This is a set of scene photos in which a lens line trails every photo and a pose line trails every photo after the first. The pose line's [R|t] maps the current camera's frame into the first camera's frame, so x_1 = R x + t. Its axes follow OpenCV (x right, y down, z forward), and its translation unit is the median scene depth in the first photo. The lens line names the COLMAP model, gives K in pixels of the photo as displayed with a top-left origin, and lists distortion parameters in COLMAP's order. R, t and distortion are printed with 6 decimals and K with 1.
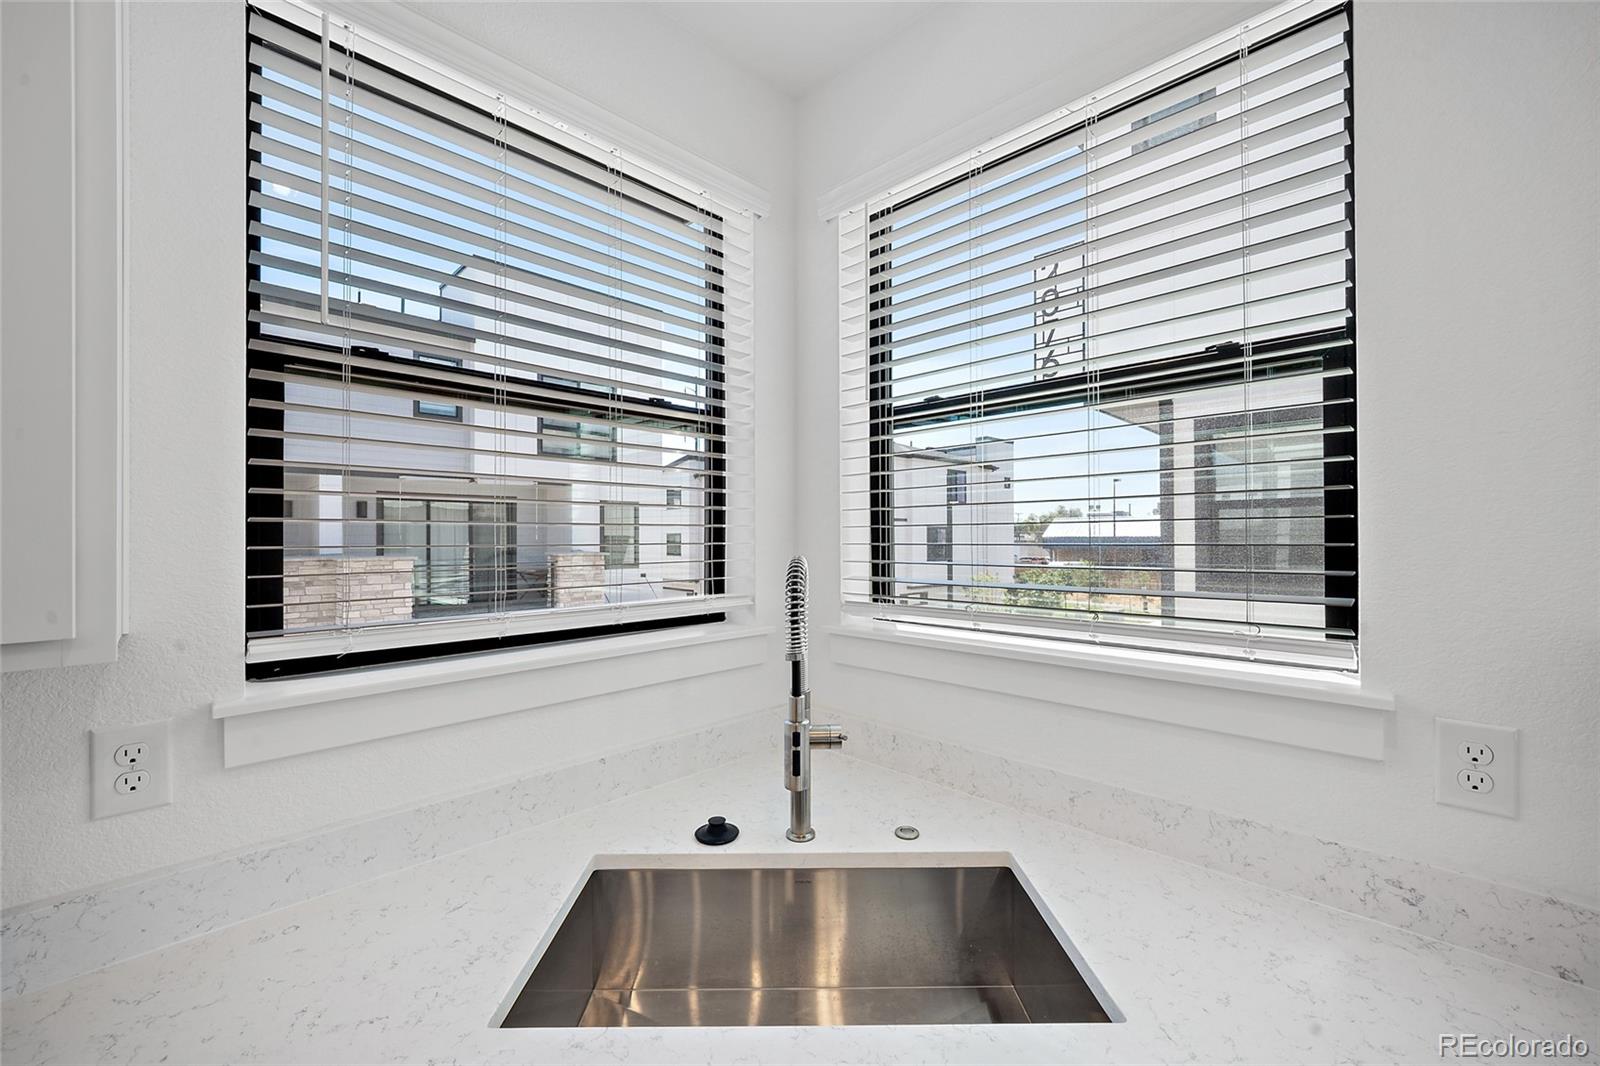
lens RADIAL K [[653.5, 0, 797.7], [0, 653.5, 532.2], [0, 0, 1]] dist [-0.001047, -0.000060]
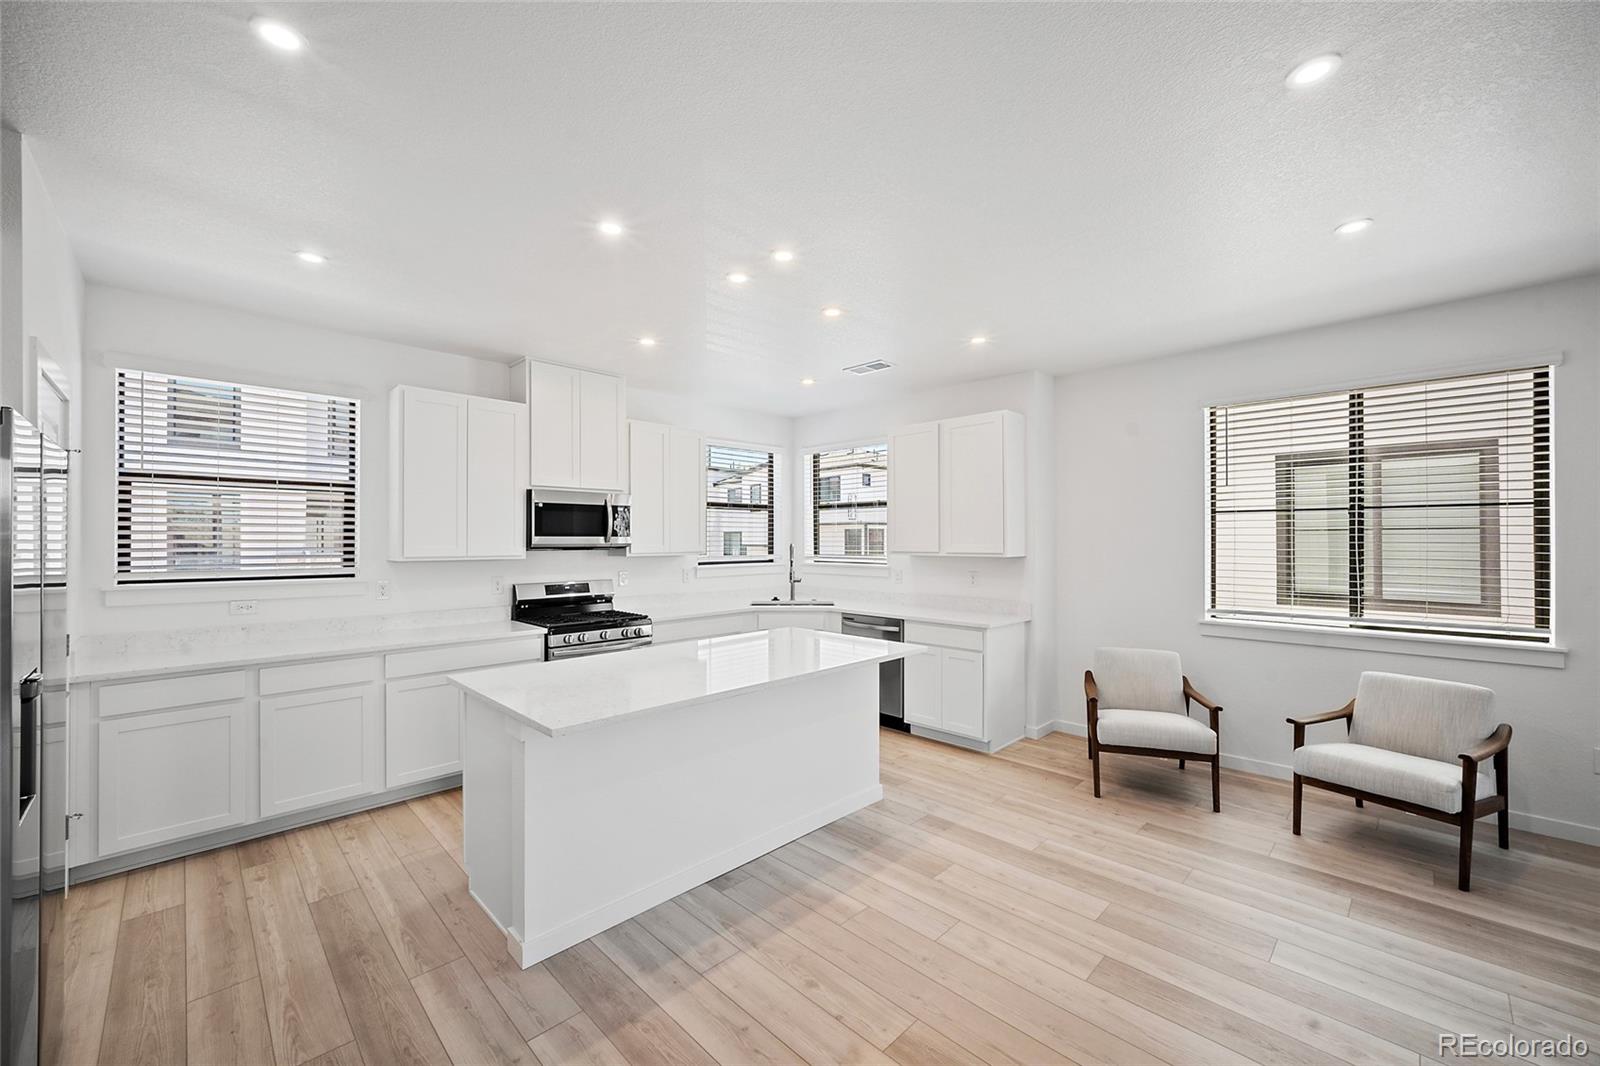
lens RADIAL K [[624.6, 0, 805.4], [0, 624.6, 539.0], [0, 0, 1]] dist [-0.001144, -0.000025]
pose [[0.999931, 0.001928, -0.011563, 0.153825], [-0.001812, 0.999948, 0.010051, -0.039874], [0.011582, -0.010029, 0.999883, -3.665595]]
